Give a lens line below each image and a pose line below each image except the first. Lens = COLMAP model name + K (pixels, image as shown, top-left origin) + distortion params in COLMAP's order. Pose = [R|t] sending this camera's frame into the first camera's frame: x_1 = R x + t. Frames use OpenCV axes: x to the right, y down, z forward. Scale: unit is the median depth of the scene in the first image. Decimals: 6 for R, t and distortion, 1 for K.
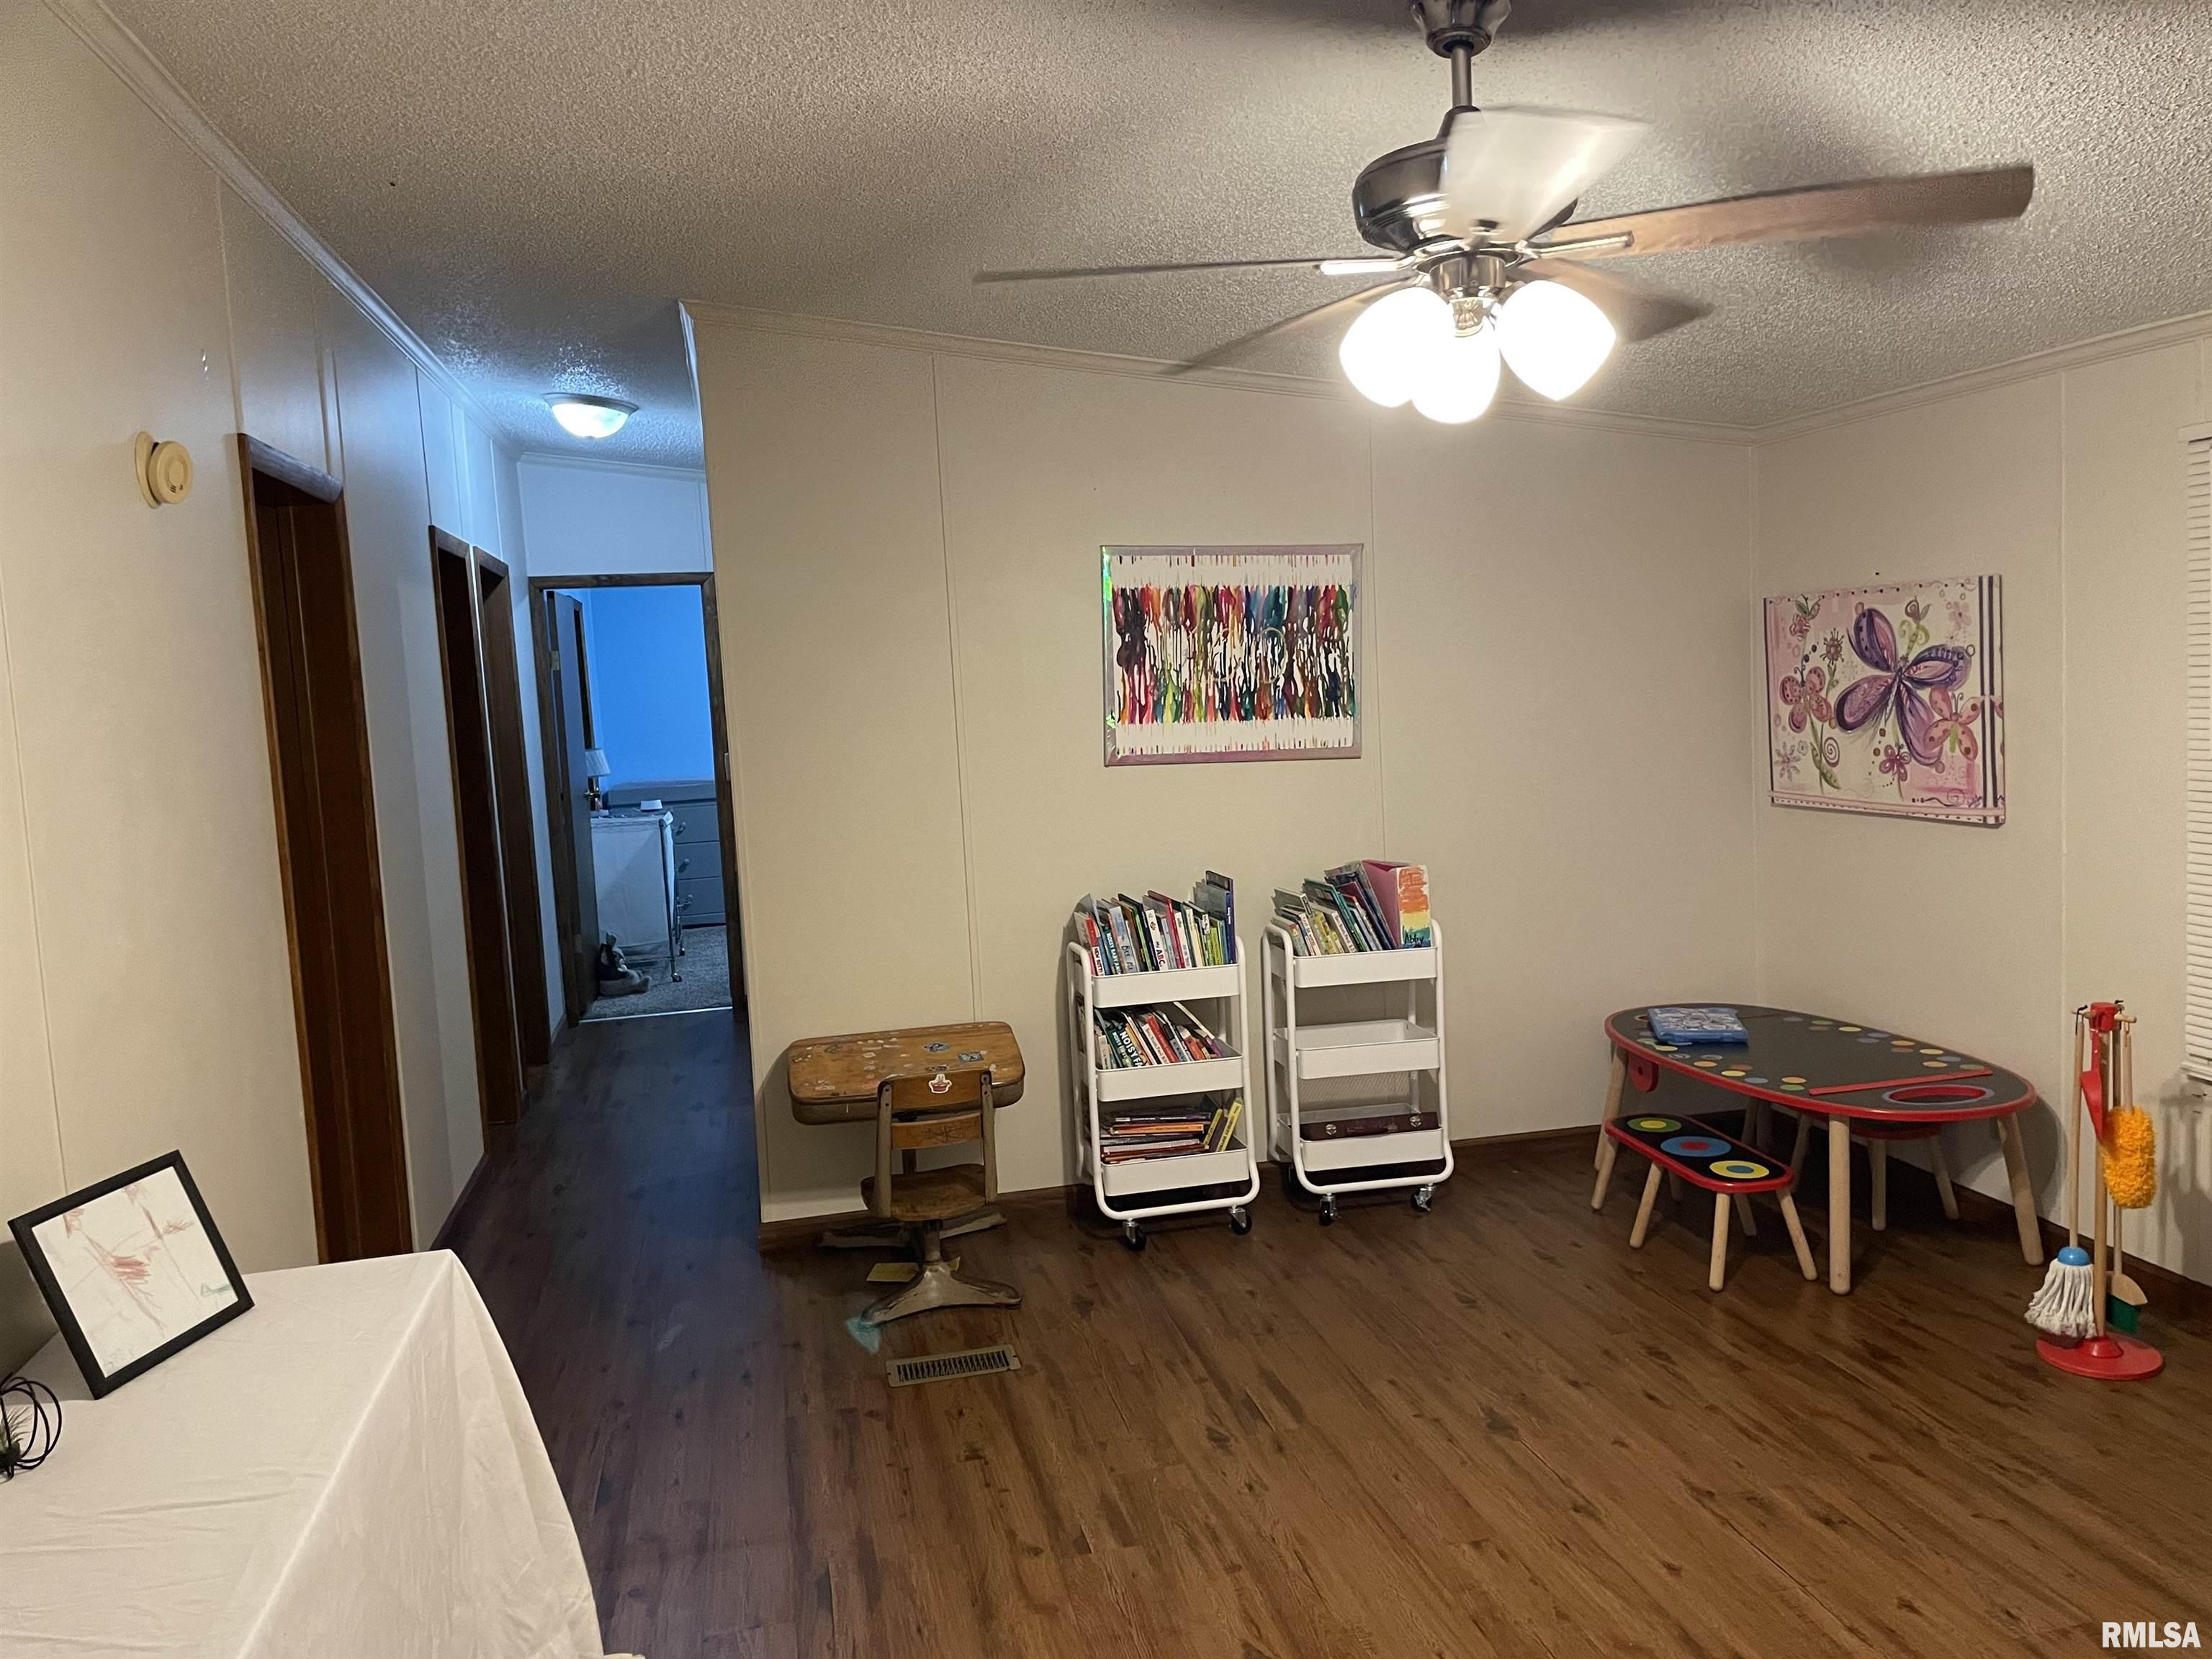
lens RADIAL K [[1636.7, 0, 1110.5], [0, 1636.7, 848.7], [0, 0, 1]] dist [0.024030, -0.017818]
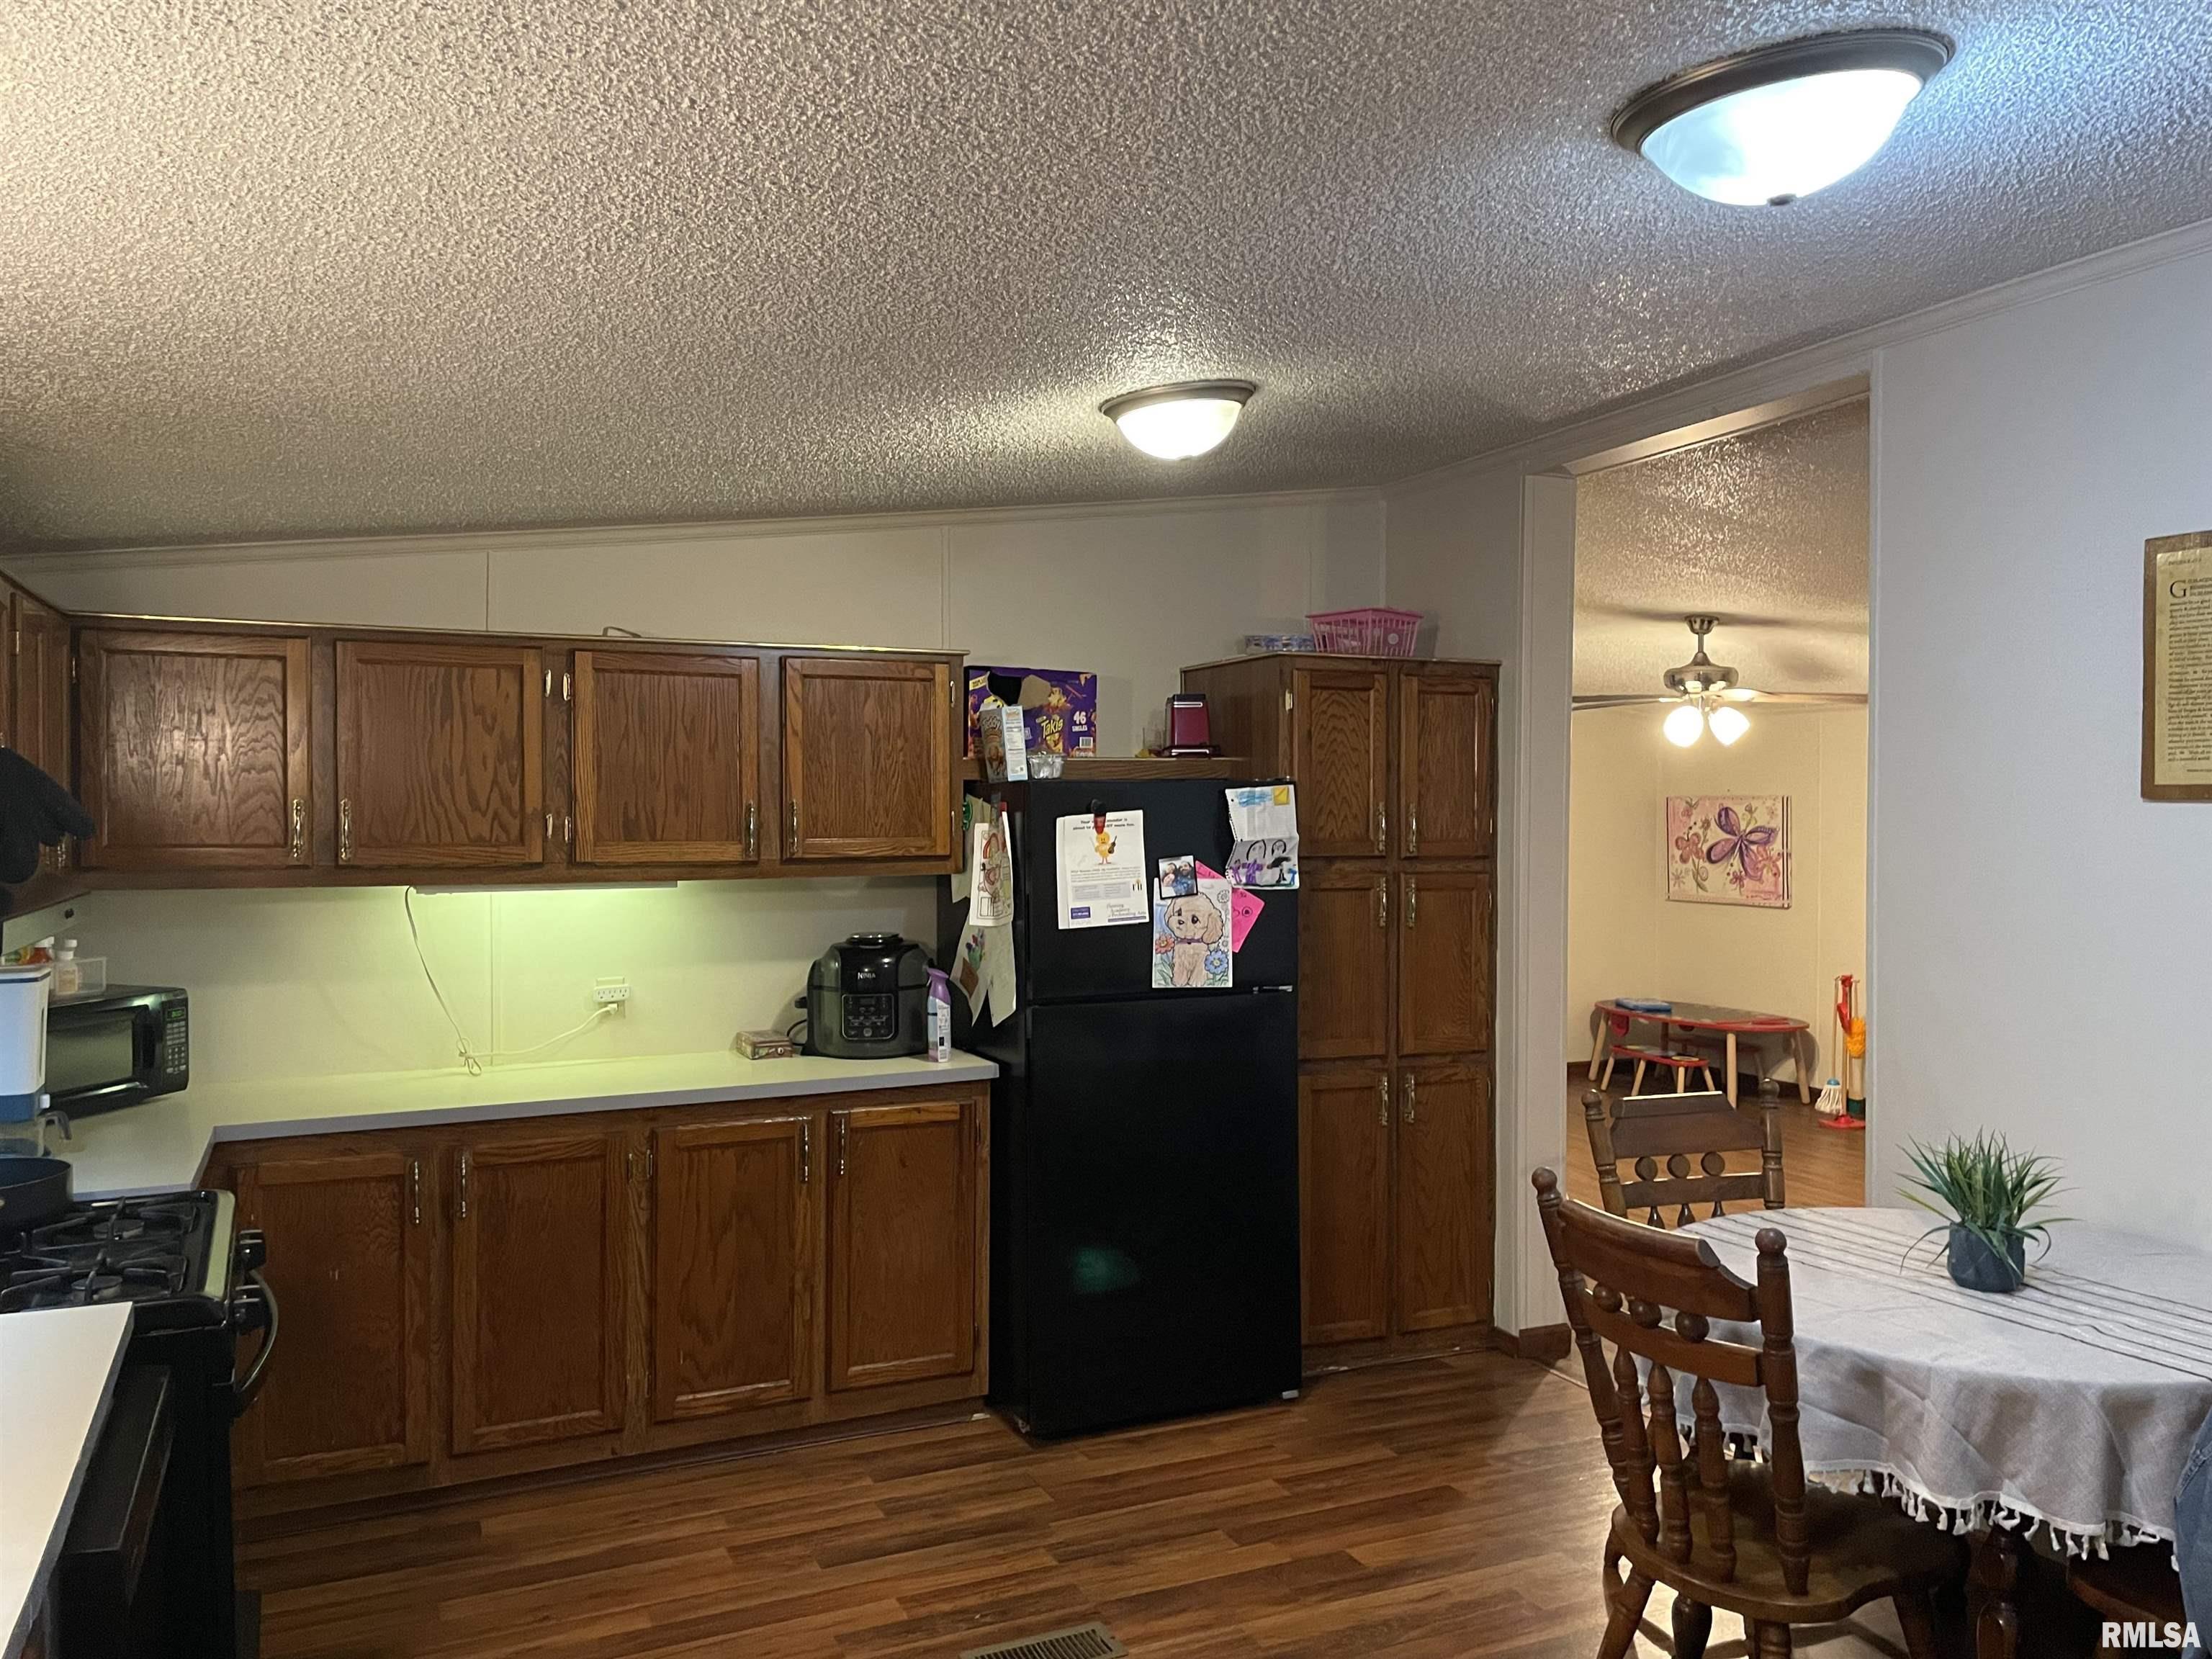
lens RADIAL K [[1636.7, 0, 1098.8], [0, 1636.7, 830.8], [0, 0, 1]] dist [0.024030, -0.017818]
pose [[0.977944, 0.057454, 0.200812, -0.796281], [-0.037873, 0.994263, -0.100029, 0.135020], [-0.205407, 0.090218, 0.974509, -0.946241]]
